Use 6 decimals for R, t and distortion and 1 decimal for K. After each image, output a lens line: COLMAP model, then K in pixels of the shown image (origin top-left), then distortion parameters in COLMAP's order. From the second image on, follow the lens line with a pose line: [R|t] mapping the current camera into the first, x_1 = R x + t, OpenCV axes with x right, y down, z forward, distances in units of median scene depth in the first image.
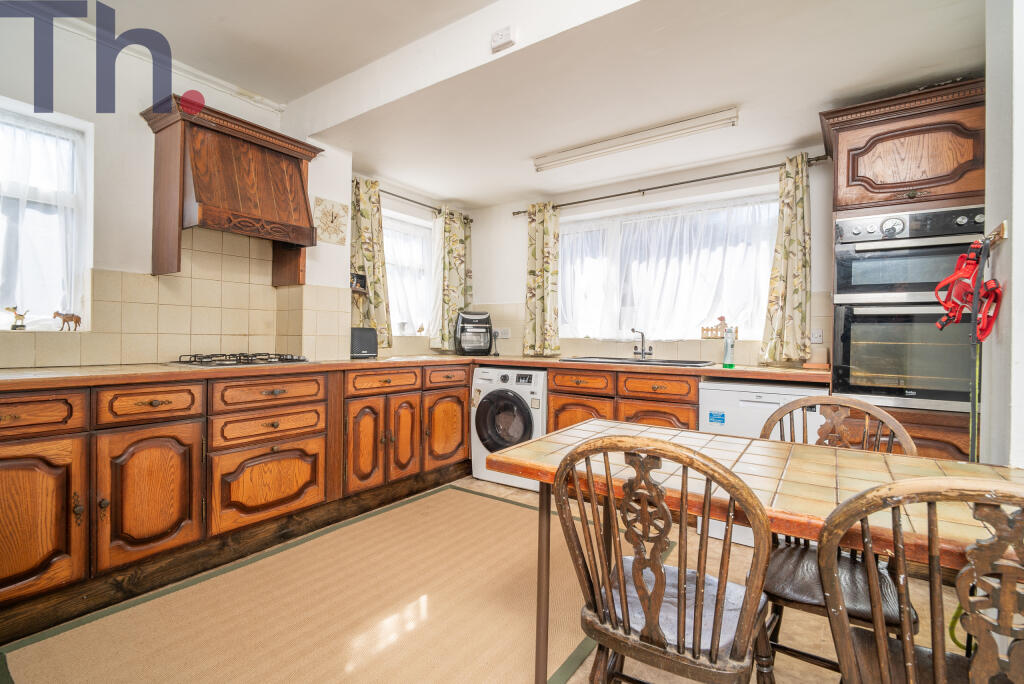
lens RADIAL K [[467.4, 0, 512.0], [0, 467.4, 342.0], [0, 0, 1]] dist [-0.001821, -0.000280]
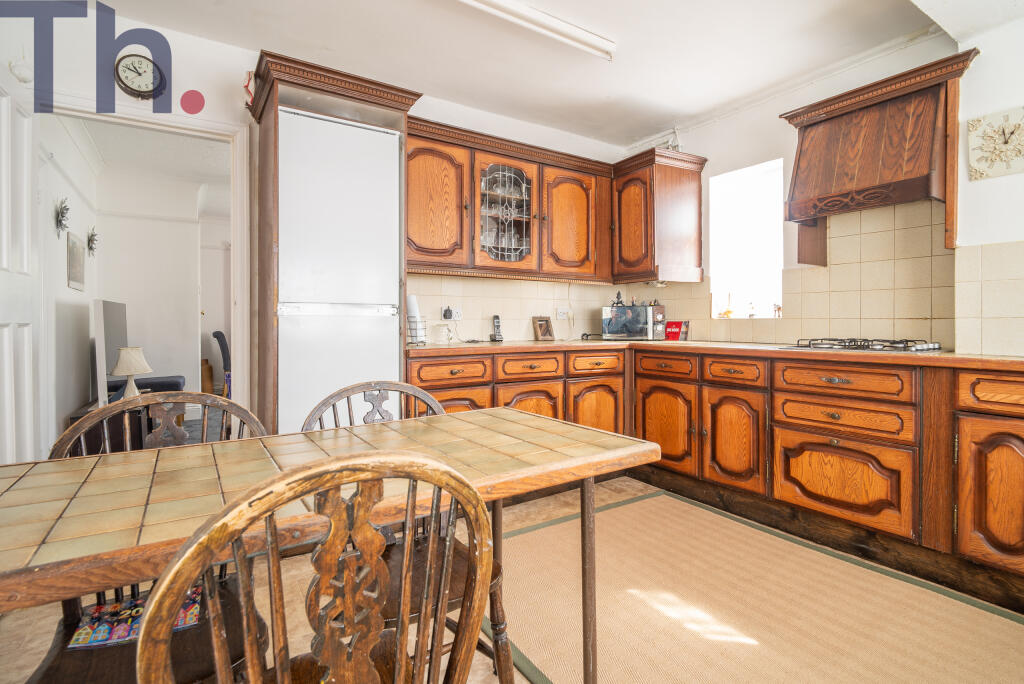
lens RADIAL K [[502.1, 0, 510.1], [0, 502.1, 321.4], [0, 0, 1]] dist [-0.001401, -0.000336]
pose [[-0.373067, -0.008650, -0.927764, 0.683168], [-0.008479, 0.999947, -0.005913, 0.002834], [0.927765, 0.005660, -0.373121, 0.817799]]
